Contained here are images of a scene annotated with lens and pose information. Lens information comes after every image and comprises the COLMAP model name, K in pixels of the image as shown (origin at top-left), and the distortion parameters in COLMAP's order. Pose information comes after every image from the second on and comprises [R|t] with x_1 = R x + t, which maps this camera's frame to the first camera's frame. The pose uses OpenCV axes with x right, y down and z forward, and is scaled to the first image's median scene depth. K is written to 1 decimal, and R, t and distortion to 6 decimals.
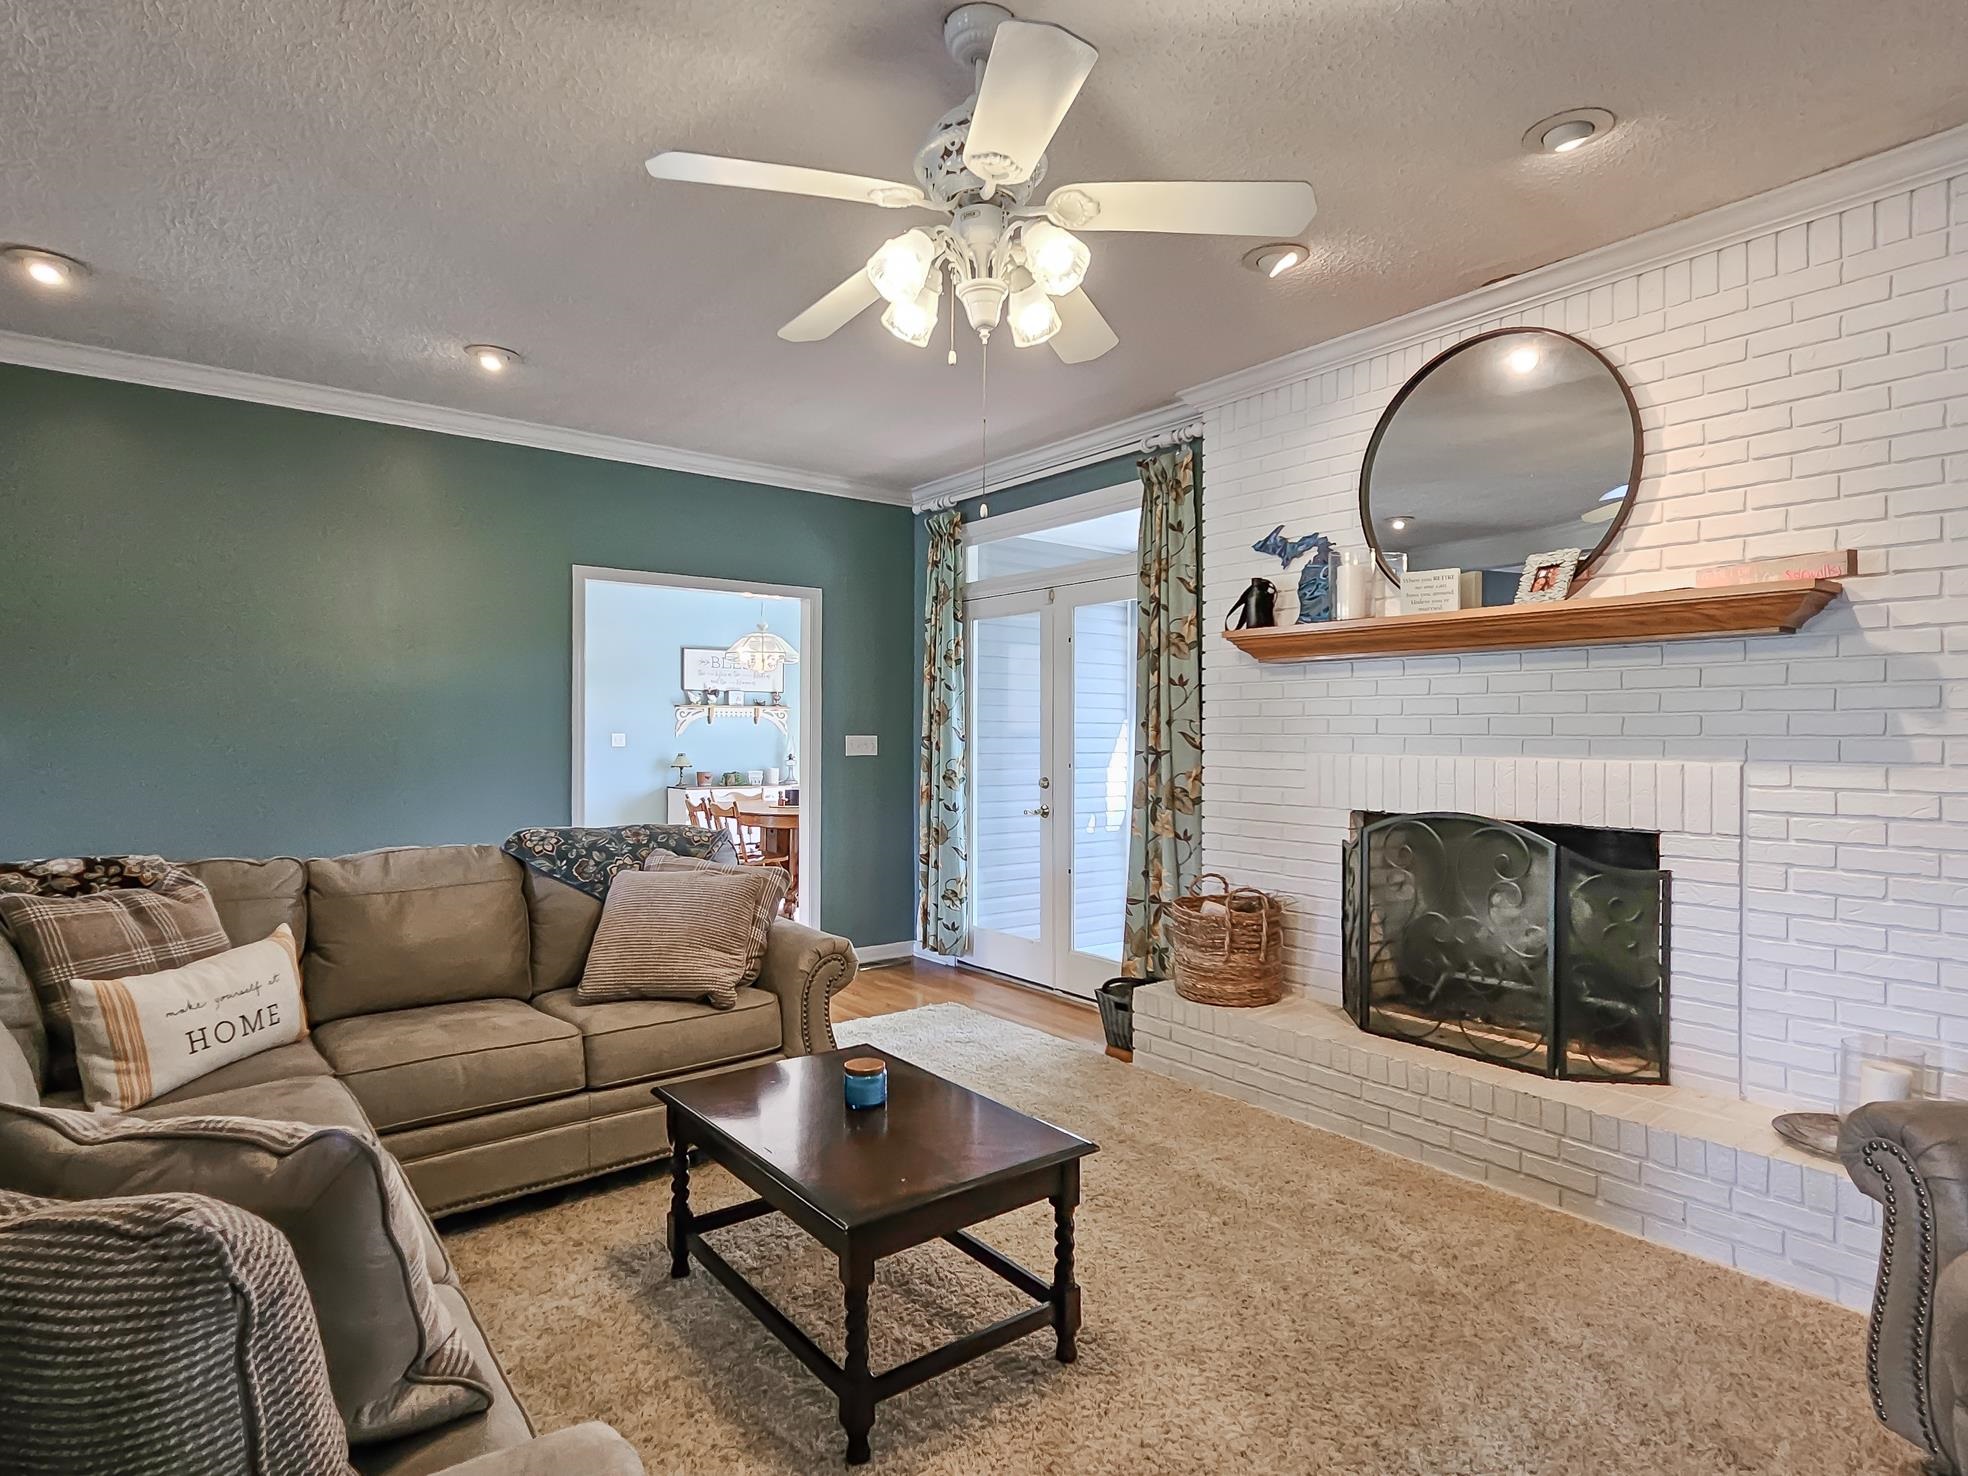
lens RADIAL K [[1051.1, 0, 981.7], [0, 1051.1, 740.5], [0, 0, 1]] dist [0.009460, -0.000063]
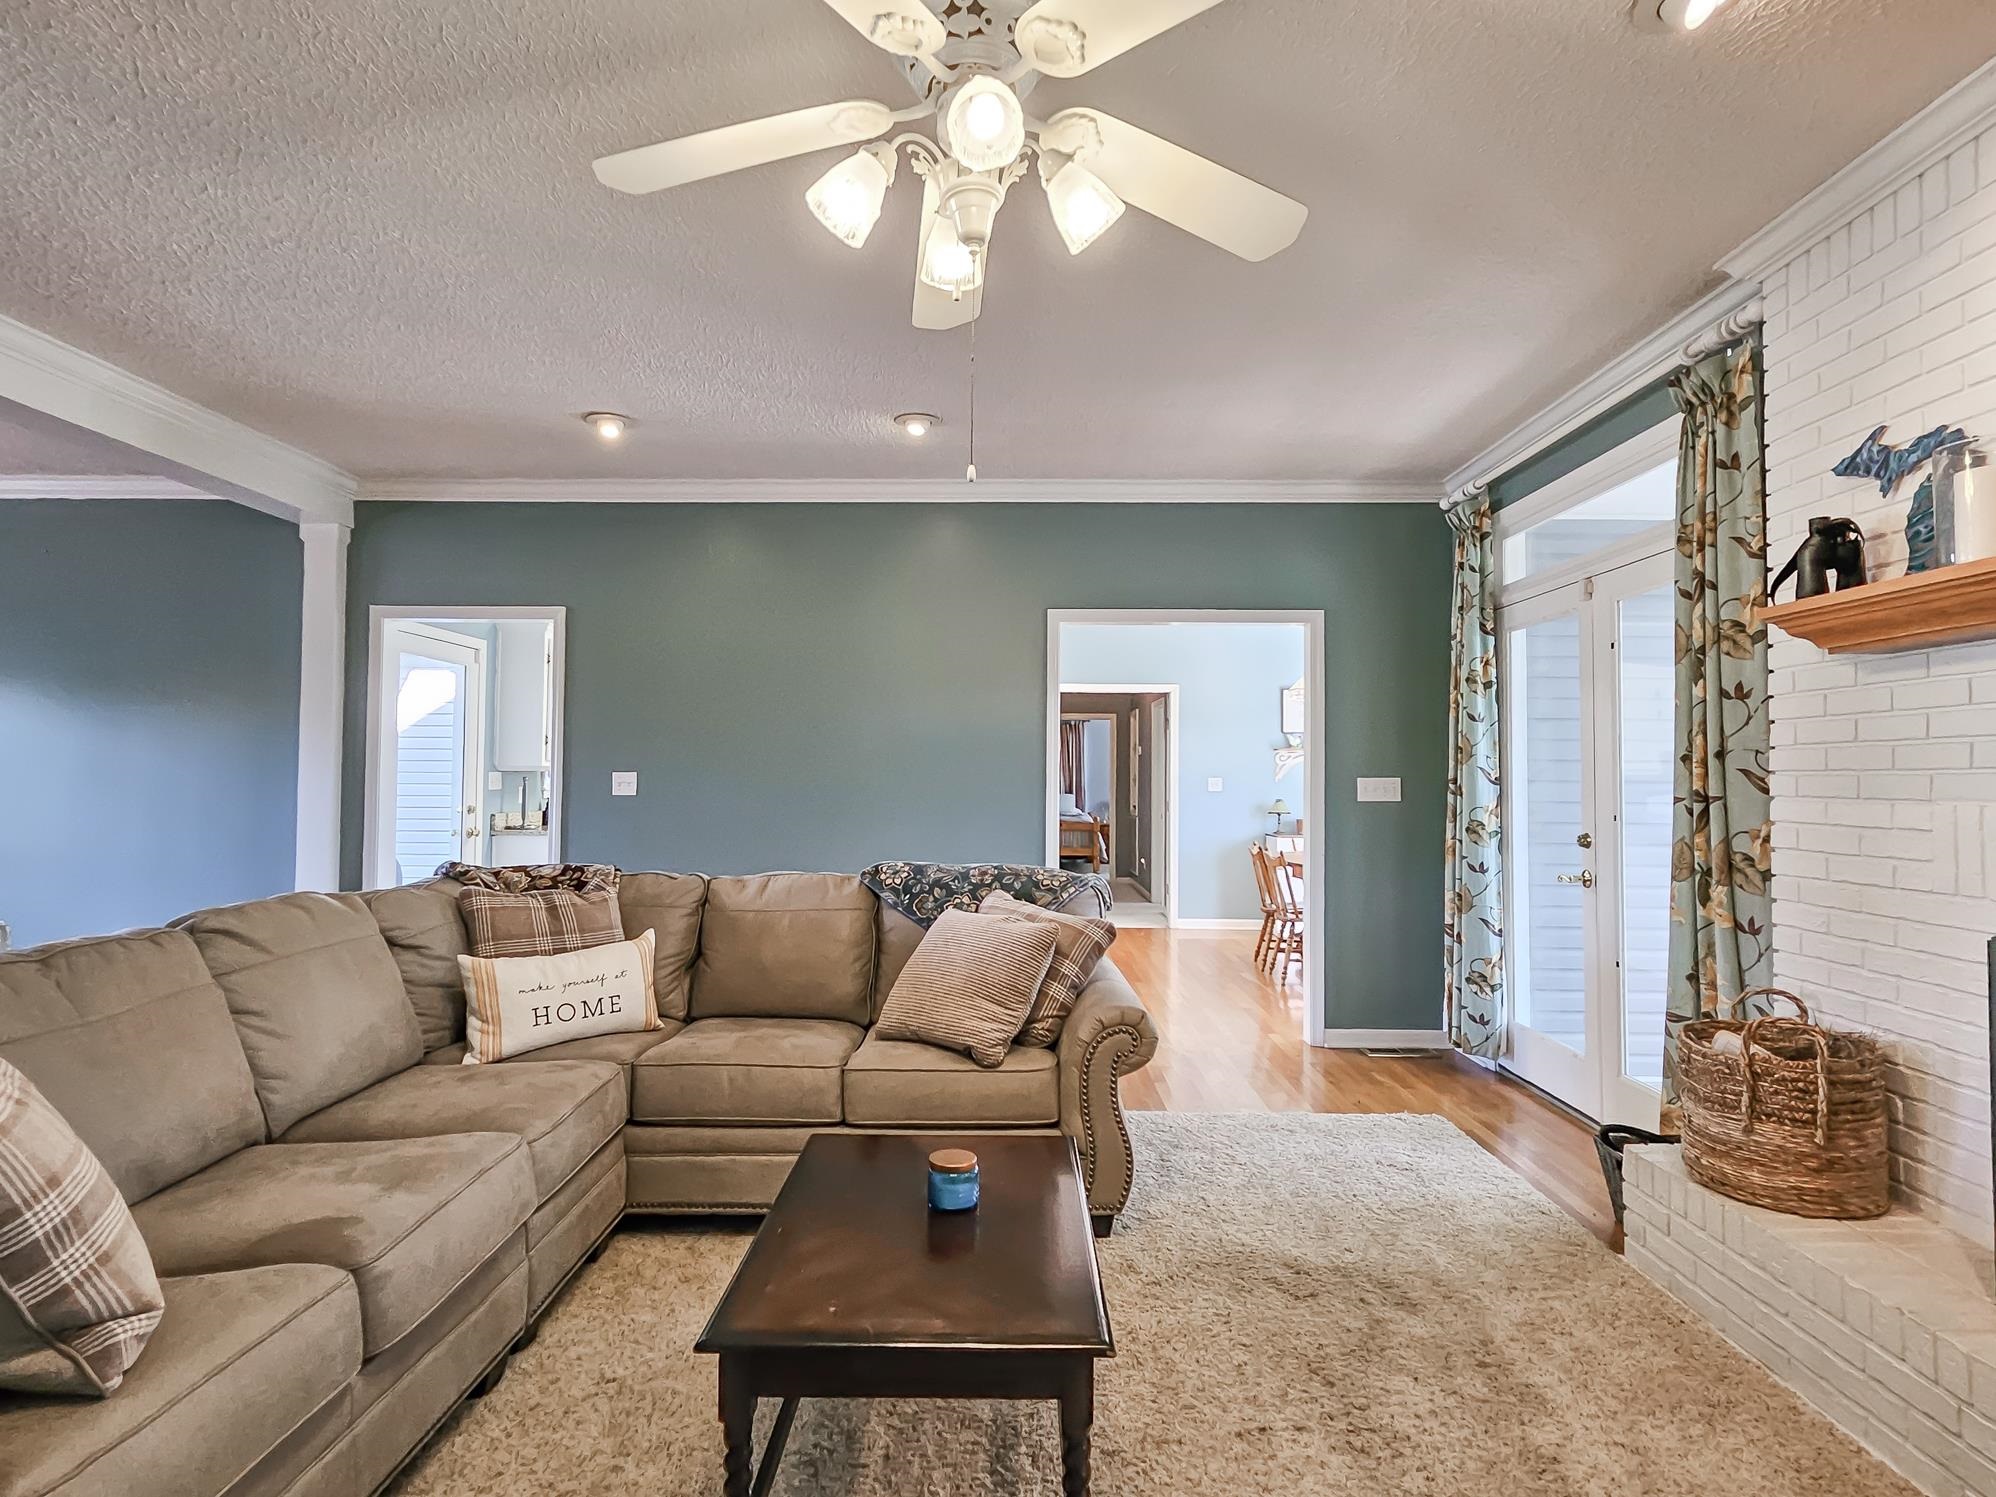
lens RADIAL K [[1054.3, 0, 1004.9], [0, 1054.3, 751.6], [0, 0, 1]] dist [0.003349, 0.000235]
pose [[0.784473, -0.015260, -0.619975, 0.239468], [-0.007594, 0.999386, -0.034208, 0.007391], [0.620116, 0.031543, 0.783876, 0.193529]]
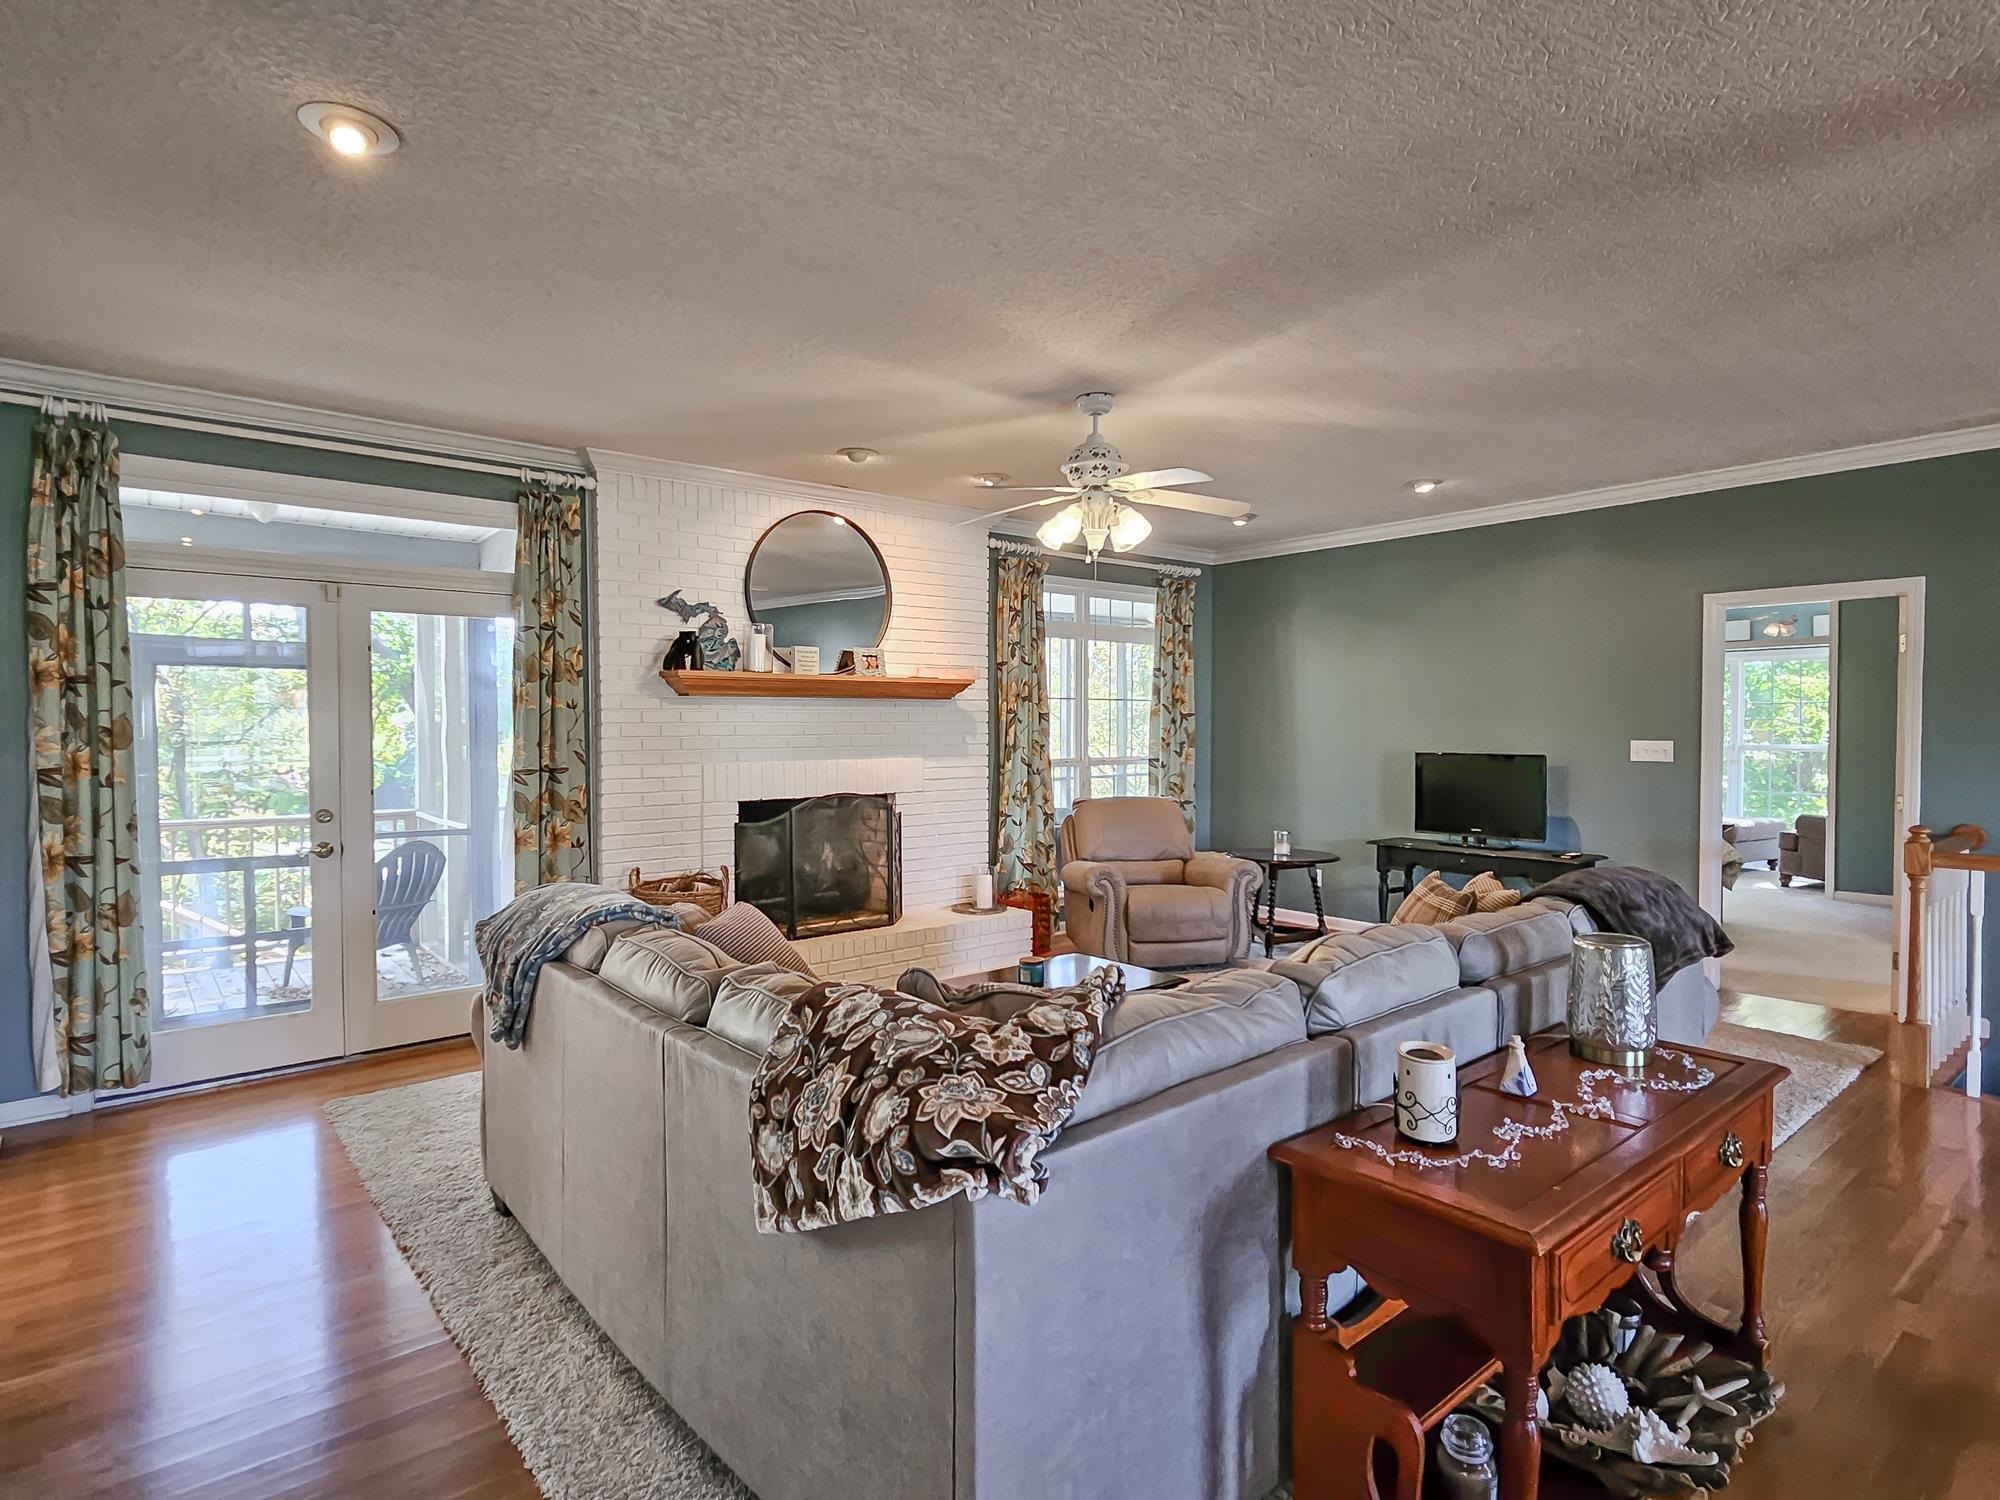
lens RADIAL K [[1068.2, 0, 997.7], [0, 1068.2, 752.5], [0, 0, 1]] dist [0.009460, -0.000063]
pose [[-0.031128, -0.029940, 0.999067, -0.957689], [0.011470, 0.999475, 0.030309, -0.035079], [-0.999450, 0.012403, -0.030768, 0.590253]]
